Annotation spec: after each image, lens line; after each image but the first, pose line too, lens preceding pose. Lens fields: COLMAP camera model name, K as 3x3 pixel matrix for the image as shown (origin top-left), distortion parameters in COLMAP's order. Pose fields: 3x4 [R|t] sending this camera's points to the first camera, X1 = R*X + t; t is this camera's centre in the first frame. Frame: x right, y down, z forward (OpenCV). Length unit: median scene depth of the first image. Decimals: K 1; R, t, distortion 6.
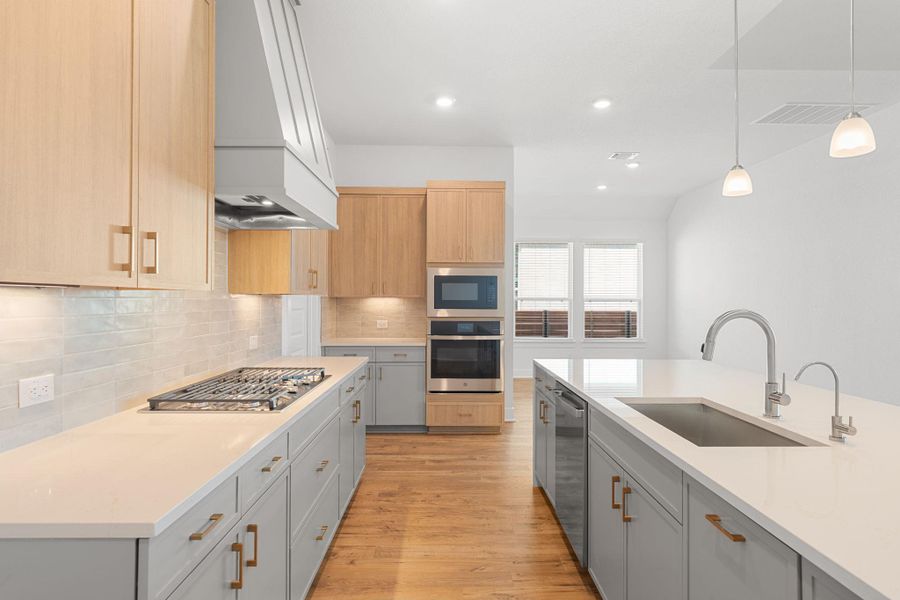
lens RADIAL K [[494.9, 0, 453.0], [0, 494.9, 291.8], [0, 0, 1]] dist [-0.015033, -0.000404]
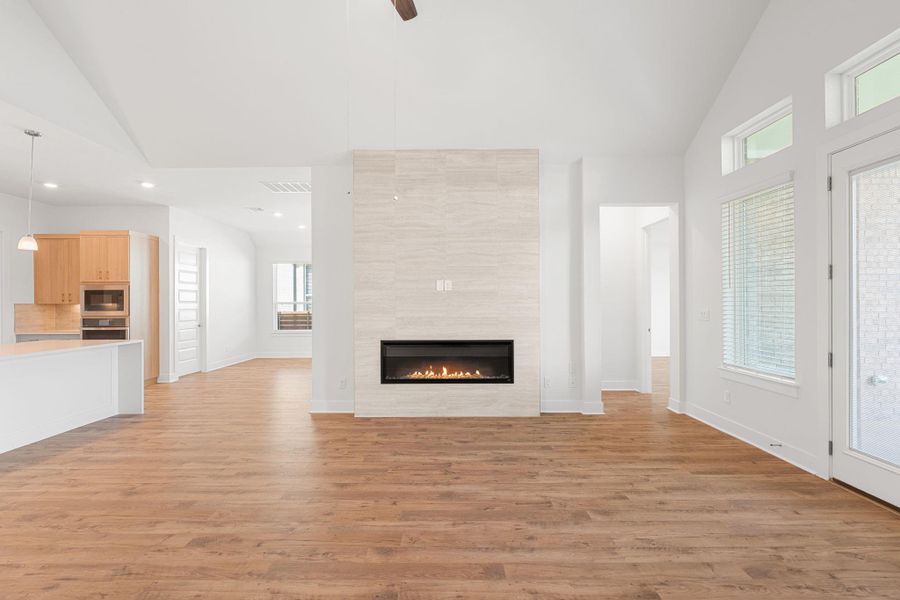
lens RADIAL K [[406.9, 0, 450.0], [0, 406.9, 300.0], [0, 0, 1]] dist [0.001713, 0.000417]
pose [[0.999656, -0.010508, -0.024010, 1.335718], [0.010724, 0.999903, 0.008909, 0.000603], [0.023914, -0.009163, 0.999672, -0.324045]]
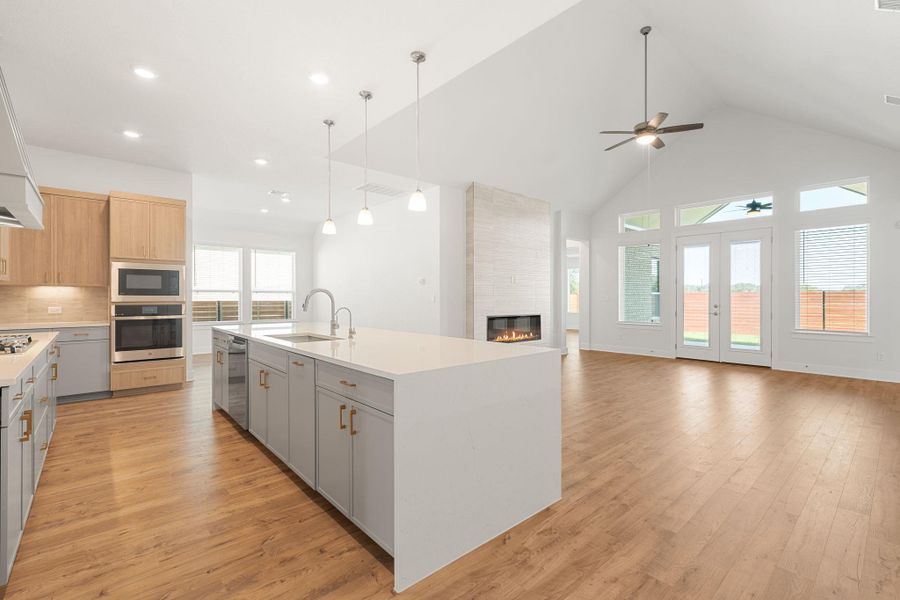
lens RADIAL K [[406.9, 0, 450.0], [0, 406.9, 300.0], [0, 0, 1]] dist [0.001713, 0.000417]
pose [[0.761852, -0.007486, 0.647707, -0.076250], [-0.008127, 0.999744, 0.021114, 0.020548], [-0.647700, -0.021350, 0.761597, -0.360891]]
